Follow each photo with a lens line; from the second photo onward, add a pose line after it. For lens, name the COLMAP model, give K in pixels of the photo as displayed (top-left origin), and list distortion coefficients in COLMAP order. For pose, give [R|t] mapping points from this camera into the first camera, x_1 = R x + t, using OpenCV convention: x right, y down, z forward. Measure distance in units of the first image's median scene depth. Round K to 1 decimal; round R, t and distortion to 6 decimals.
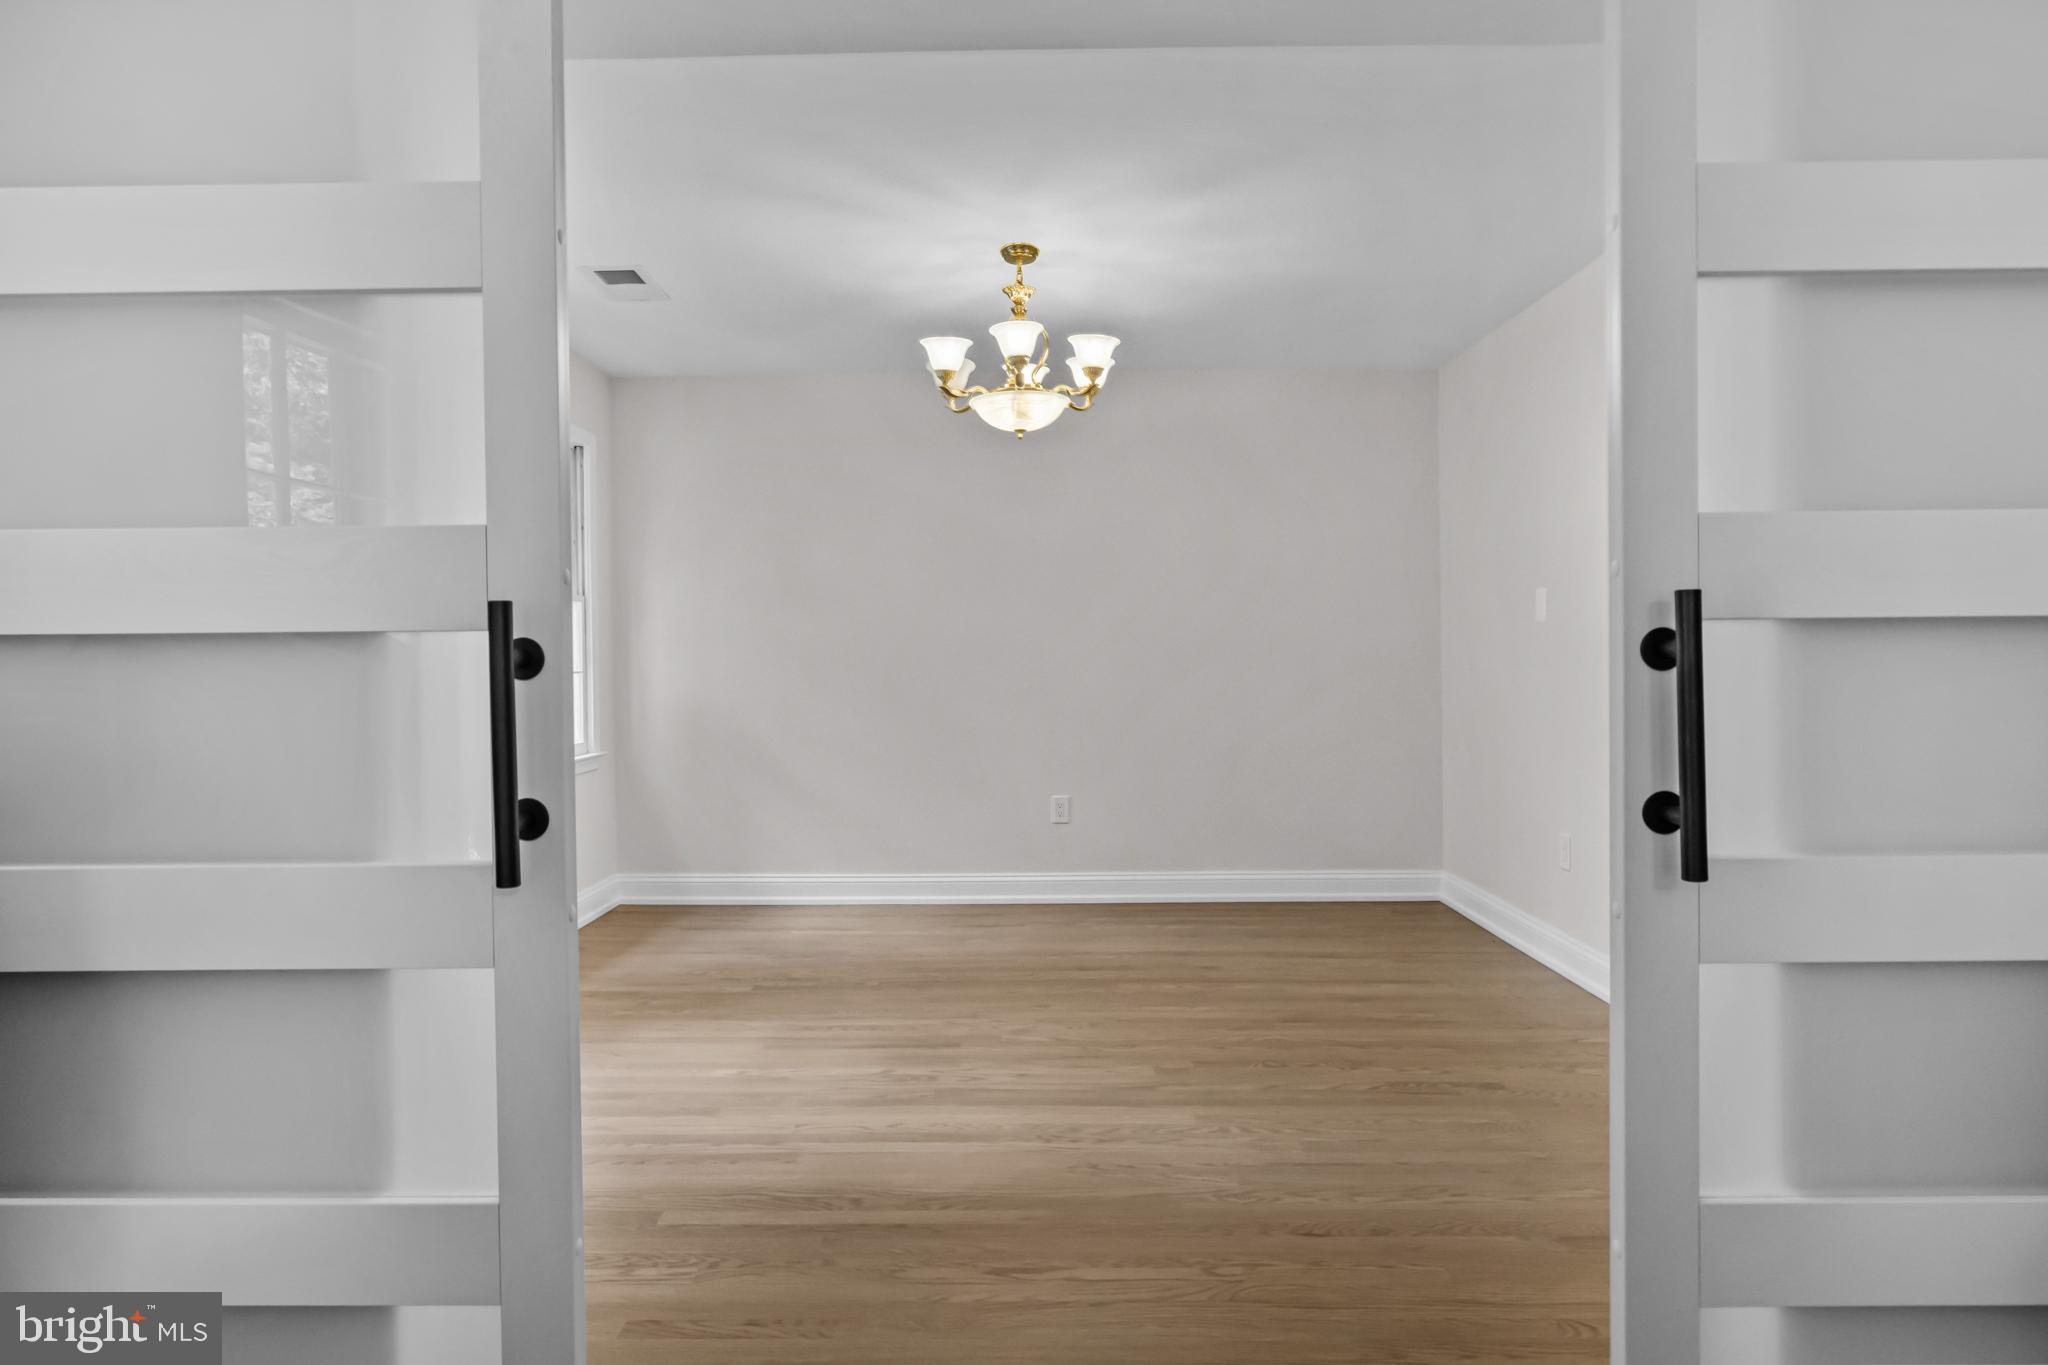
lens RADIAL K [[1231.2, 0, 1024.0], [0, 1231.2, 682.5], [0, 0, 1]] dist [-0.002737, 0.000018]
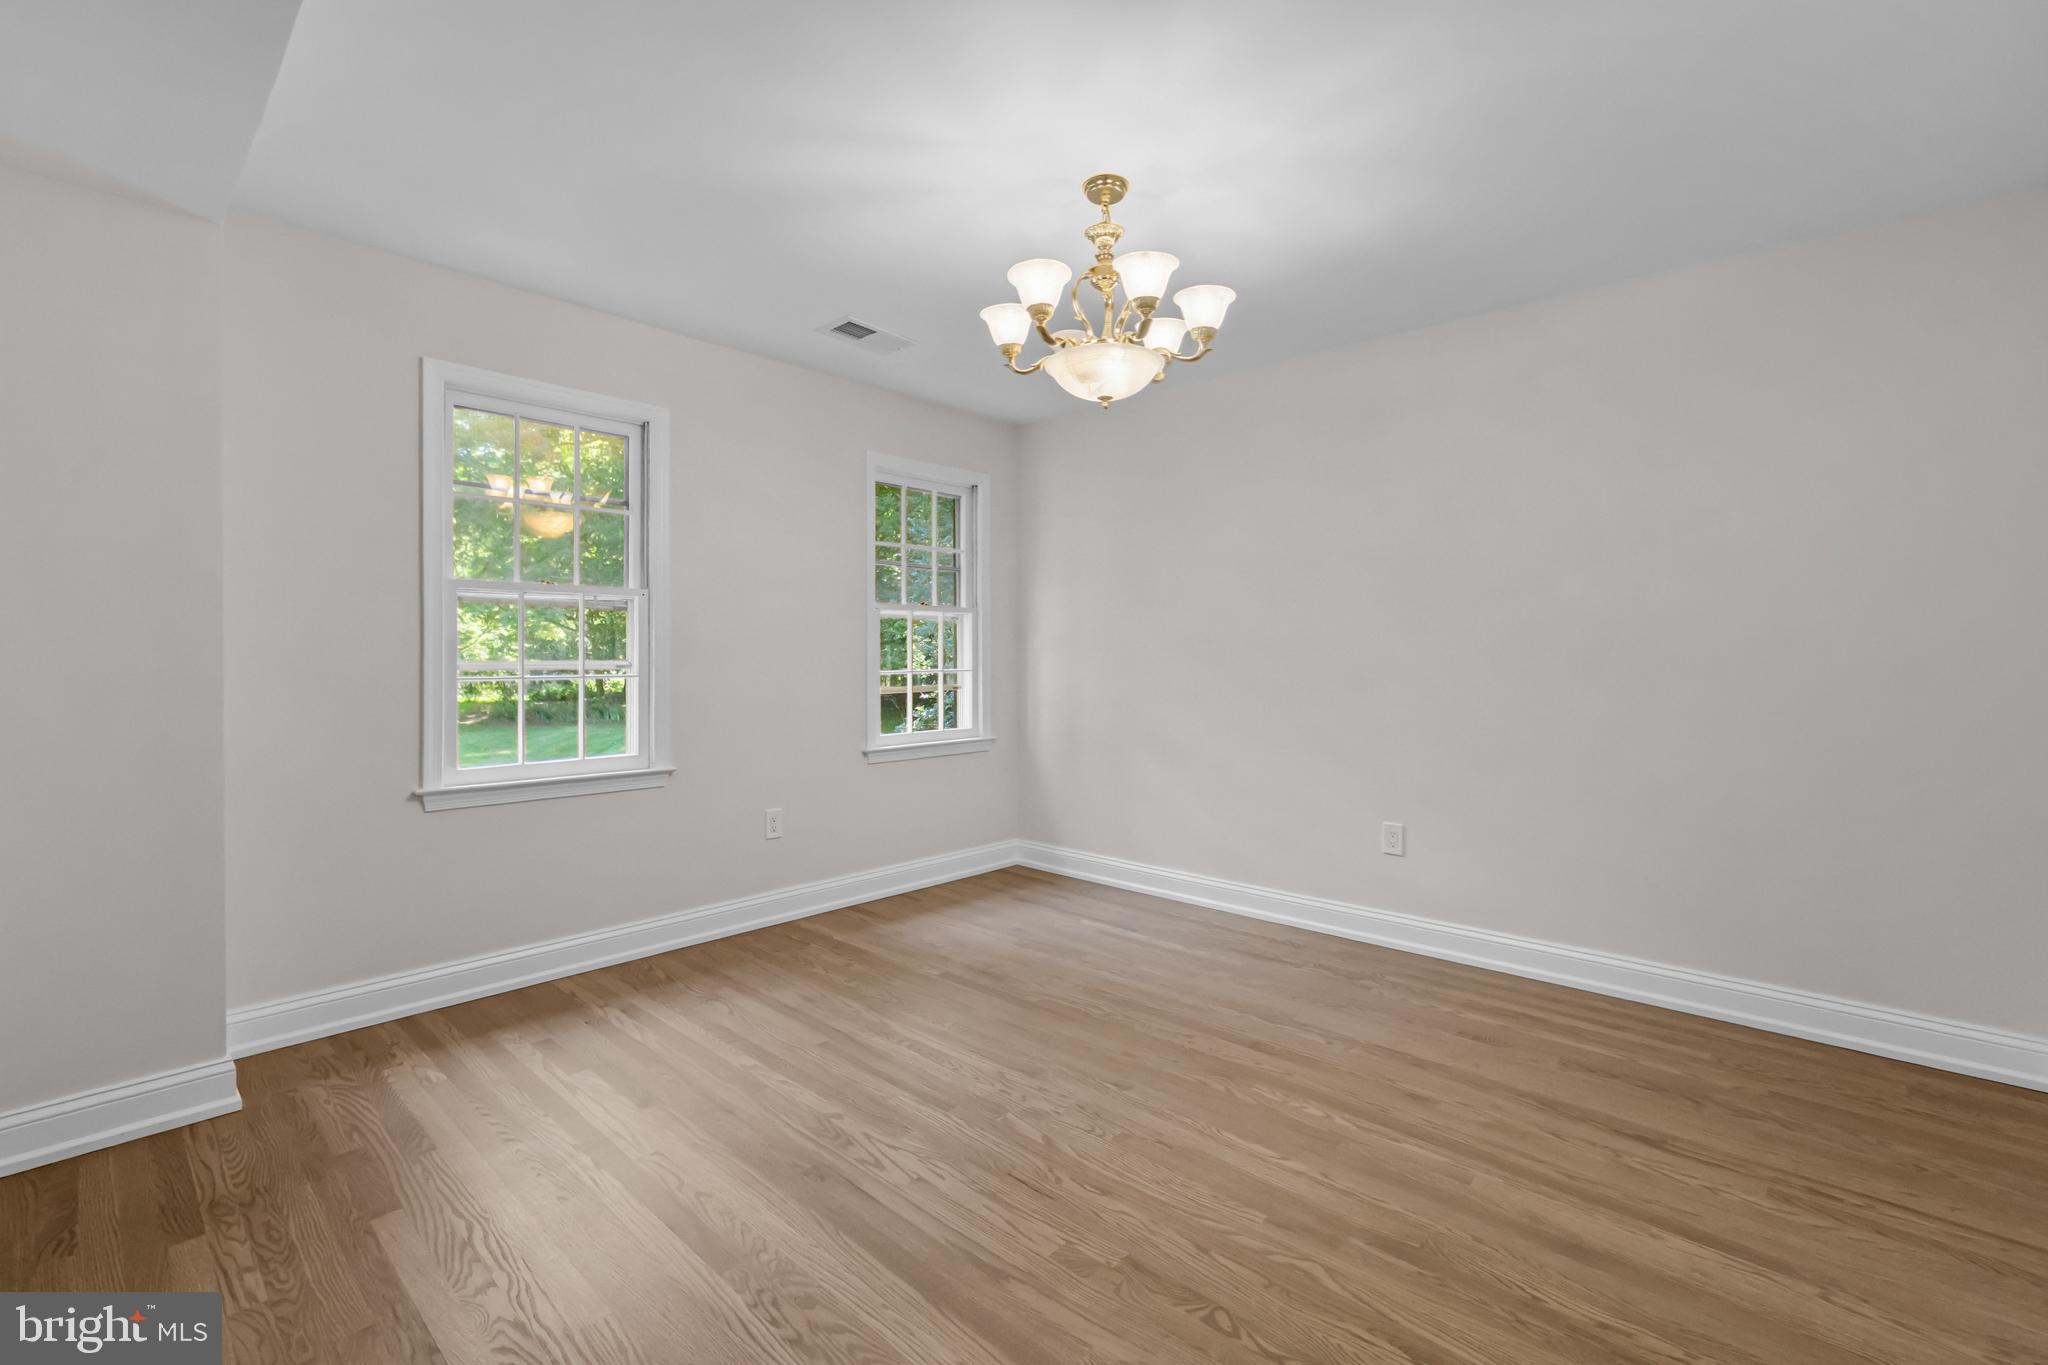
lens RADIAL K [[895.6, 0, 1008.7], [0, 895.6, 673.3], [0, 0, 1]] dist [0.000646, -0.000058]
pose [[0.732823, 0.020662, -0.680106, 0.382128], [-0.017690, 0.999780, 0.011313, -0.022873], [0.680190, 0.003741, 0.733027, 0.524684]]
